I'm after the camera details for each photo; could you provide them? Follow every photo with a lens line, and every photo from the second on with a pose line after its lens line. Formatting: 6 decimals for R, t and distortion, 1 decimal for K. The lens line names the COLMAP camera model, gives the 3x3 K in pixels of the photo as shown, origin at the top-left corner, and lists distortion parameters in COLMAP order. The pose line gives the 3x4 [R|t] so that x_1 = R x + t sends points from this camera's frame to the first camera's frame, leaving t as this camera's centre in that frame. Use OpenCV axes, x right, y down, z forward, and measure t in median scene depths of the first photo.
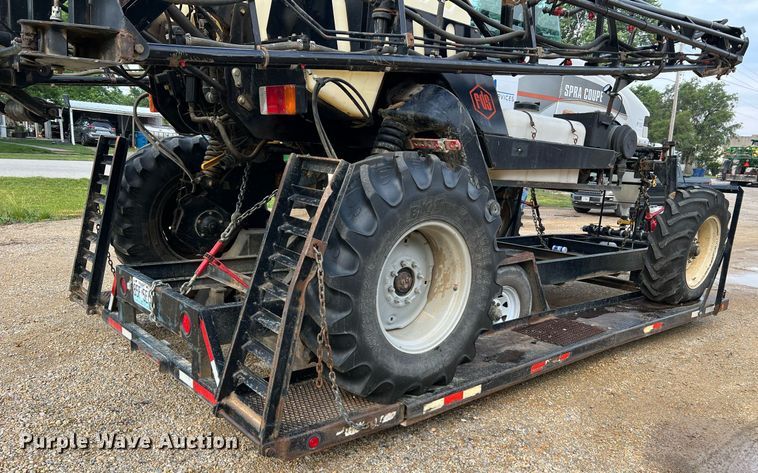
lens RADIAL K [[518.7, 0, 381.0], [0, 518.7, 292.2], [0, 0, 1]] dist [0.029645, -0.003310]
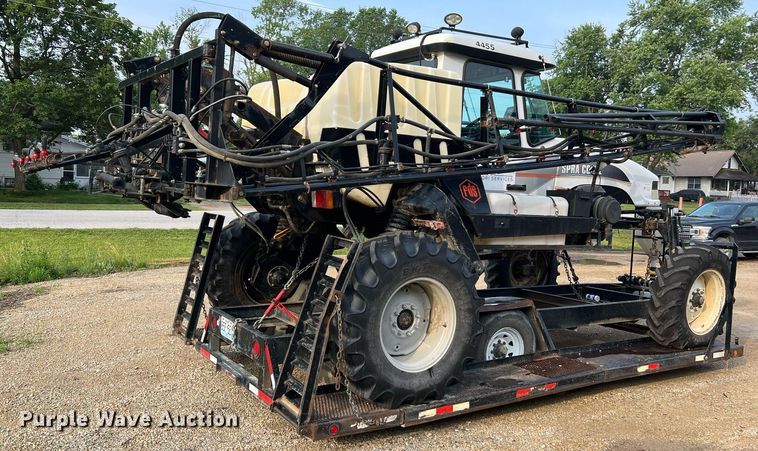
lens RADIAL K [[541.4, 0, 377.5], [0, 541.4, 236.0], [0, 0, 1]] dist [0.035887, -0.002196]
pose [[0.988986, -0.010967, -0.147603, 0.167455], [-0.017466, 0.981636, -0.189964, 0.032506], [0.146976, 0.190449, 0.970632, -0.427419]]
